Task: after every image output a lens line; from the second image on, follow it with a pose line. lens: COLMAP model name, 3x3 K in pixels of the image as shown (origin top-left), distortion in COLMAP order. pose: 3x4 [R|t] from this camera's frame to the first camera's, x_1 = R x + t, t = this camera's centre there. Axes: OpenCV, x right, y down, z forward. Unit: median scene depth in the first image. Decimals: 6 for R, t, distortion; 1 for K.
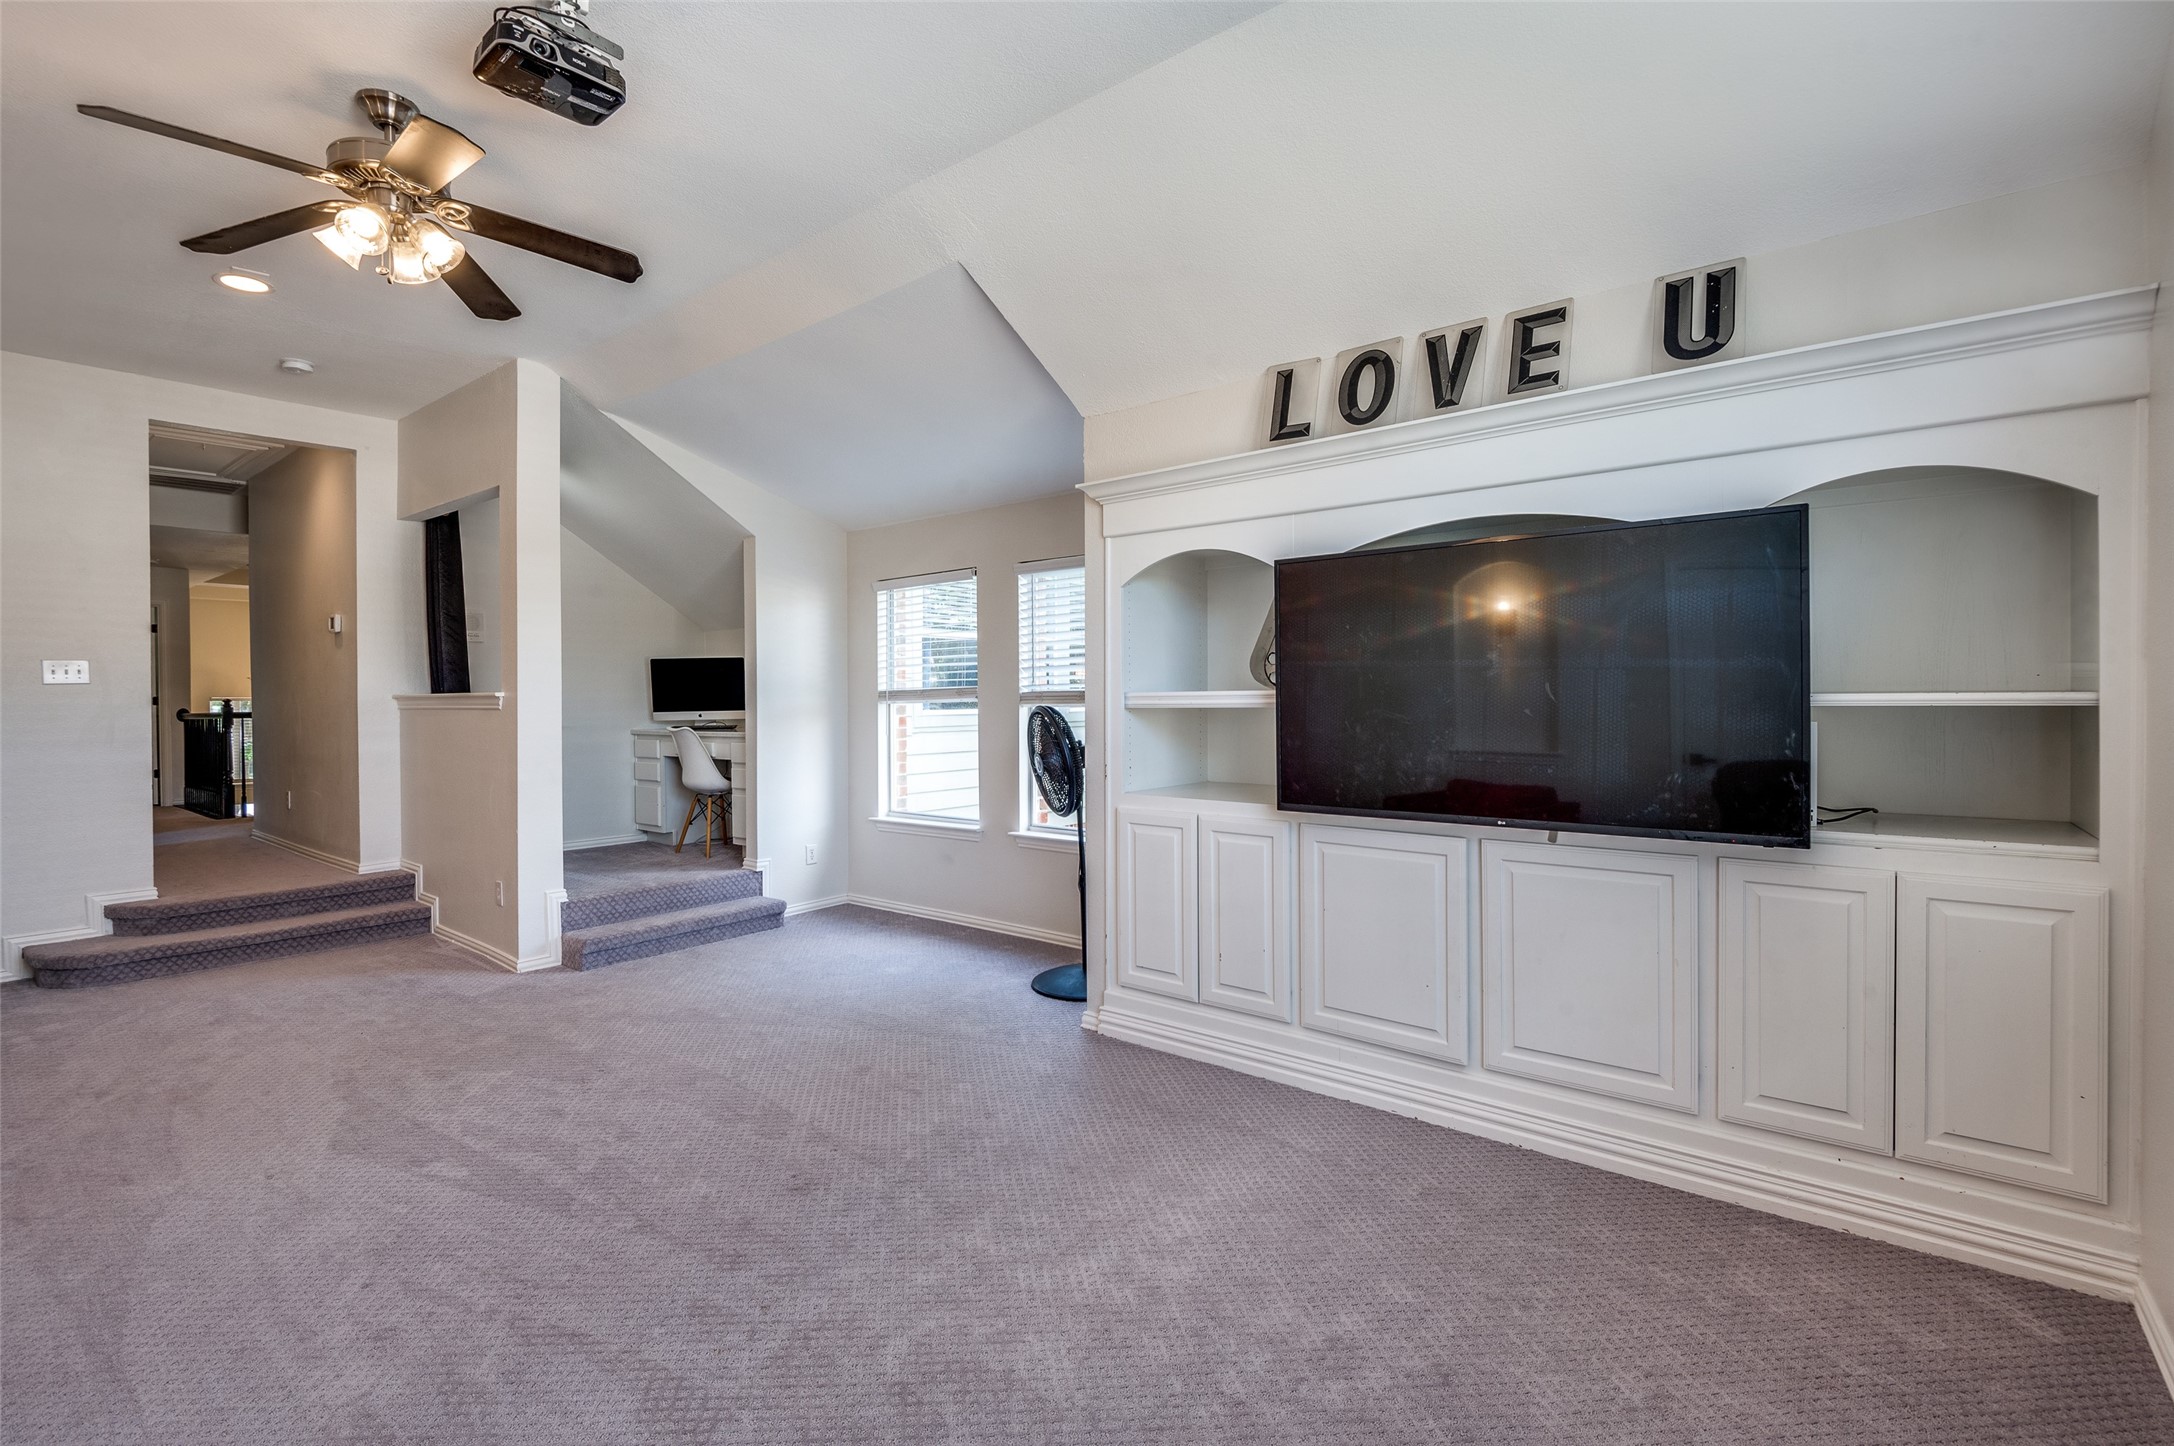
lens RADIAL K [[975.9, 0, 1091.3], [0, 975.9, 701.5], [0, 0, 1]] dist [-0.000253, -0.009413]
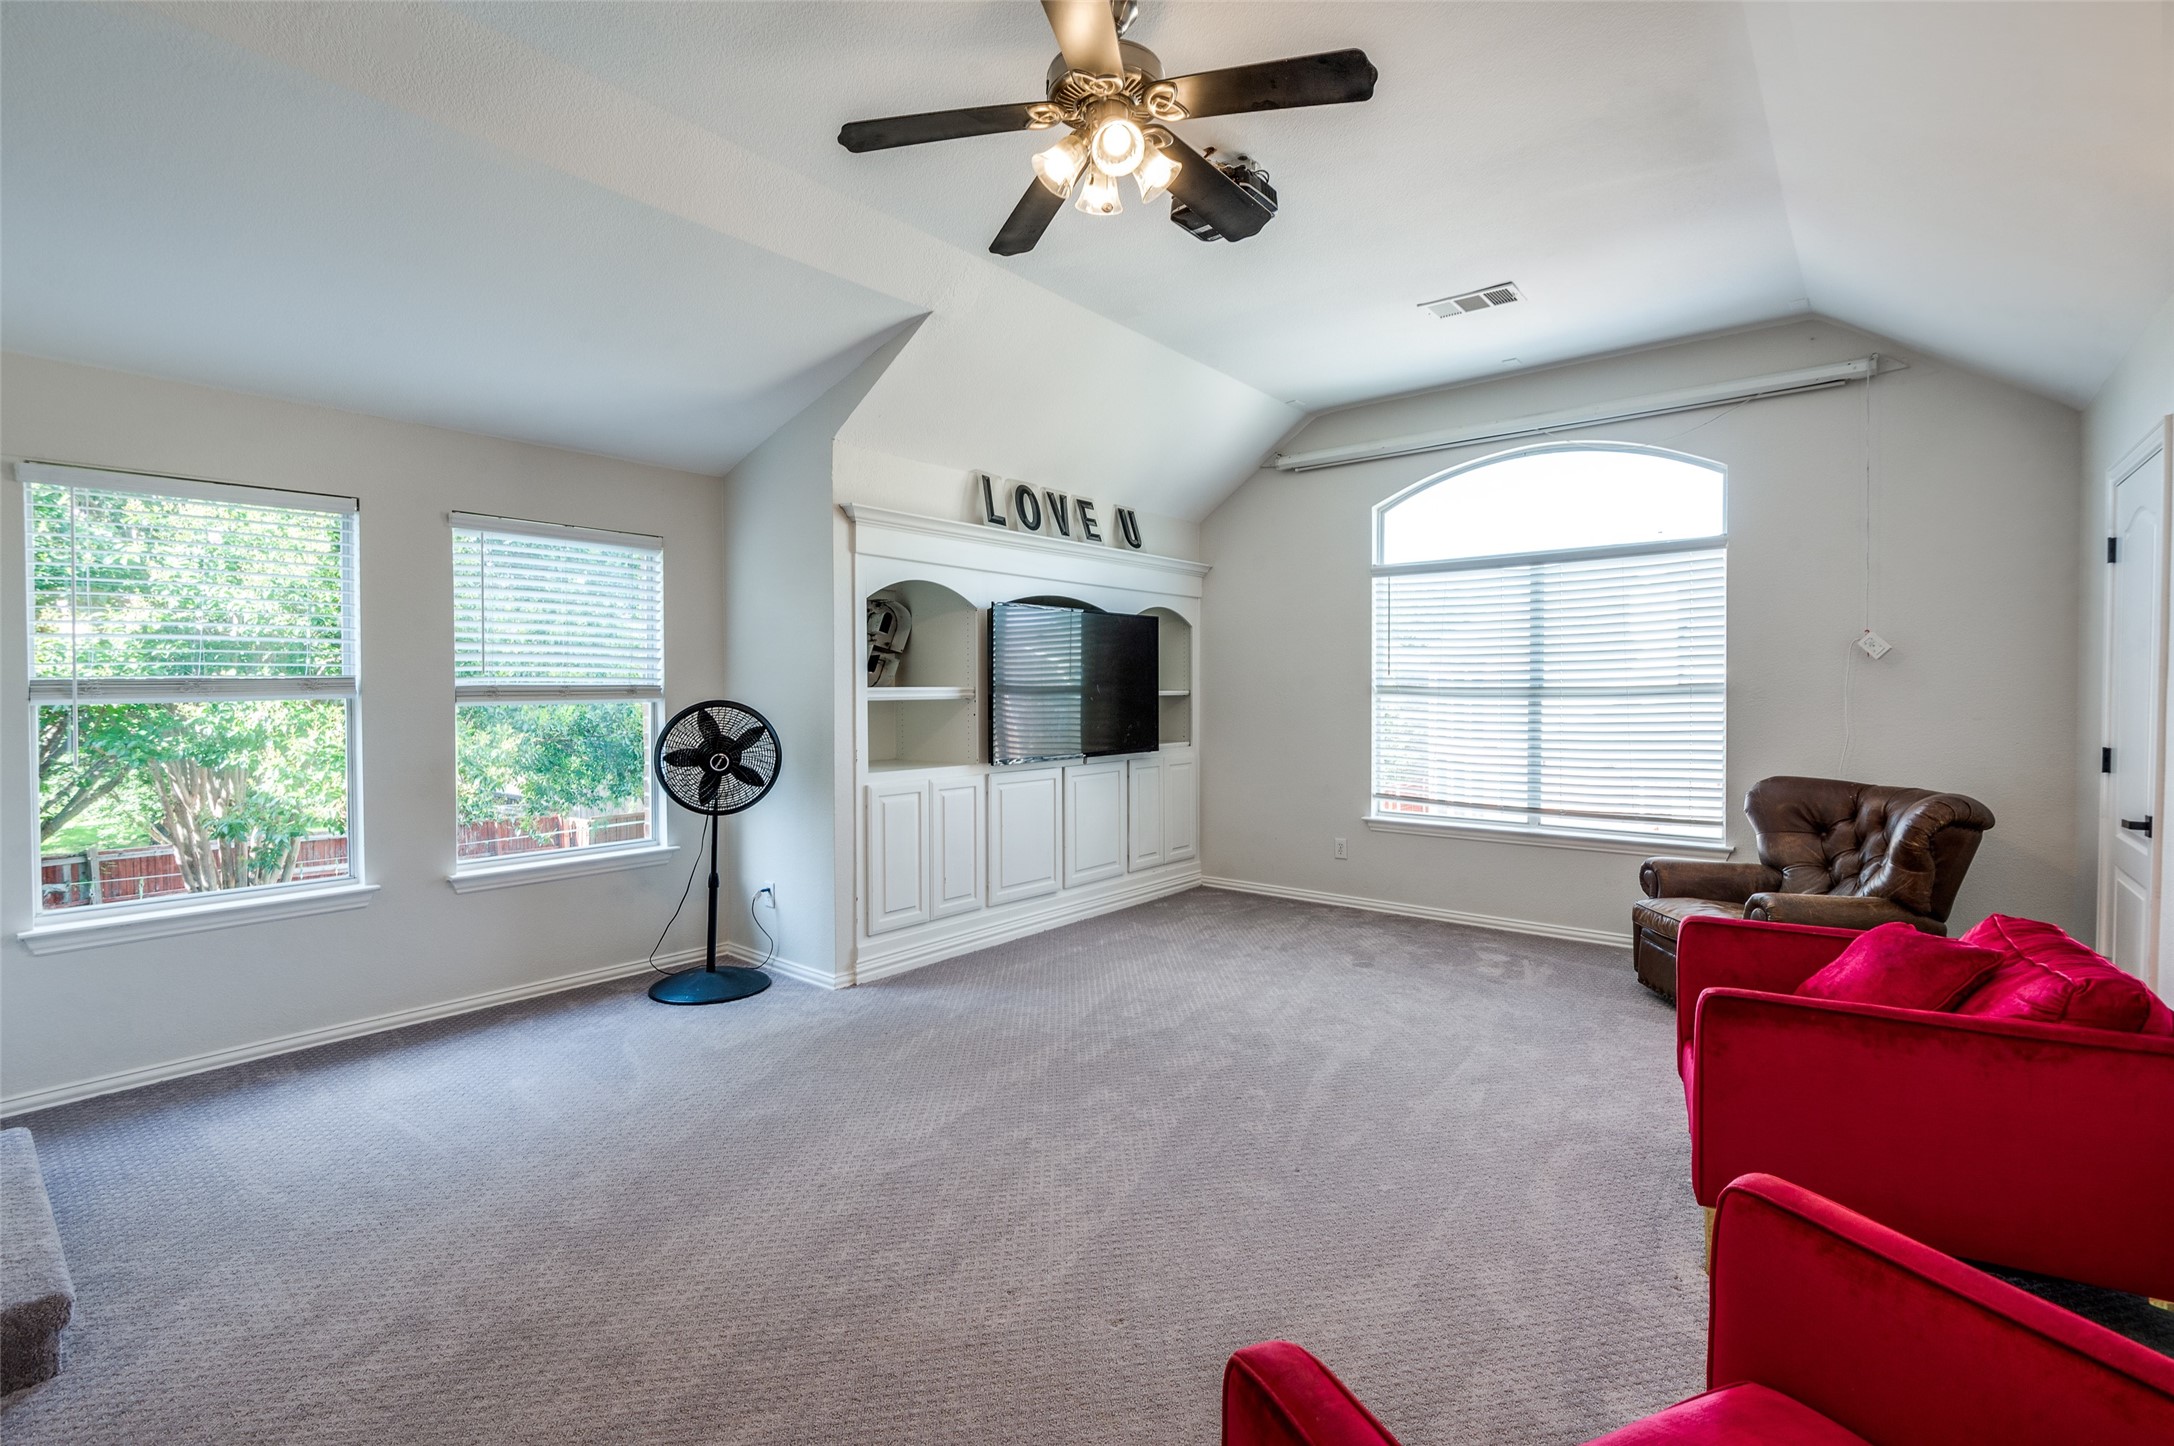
lens RADIAL K [[975.9, 0, 1091.3], [0, 975.9, 701.5], [0, 0, 1]] dist [-0.000253, -0.009413]
pose [[-0.001834, 0.002216, 0.999996, -1.446514], [0.011879, 0.999927, -0.002195, 0.018535], [-0.999928, 0.011875, -0.001860, 0.925185]]
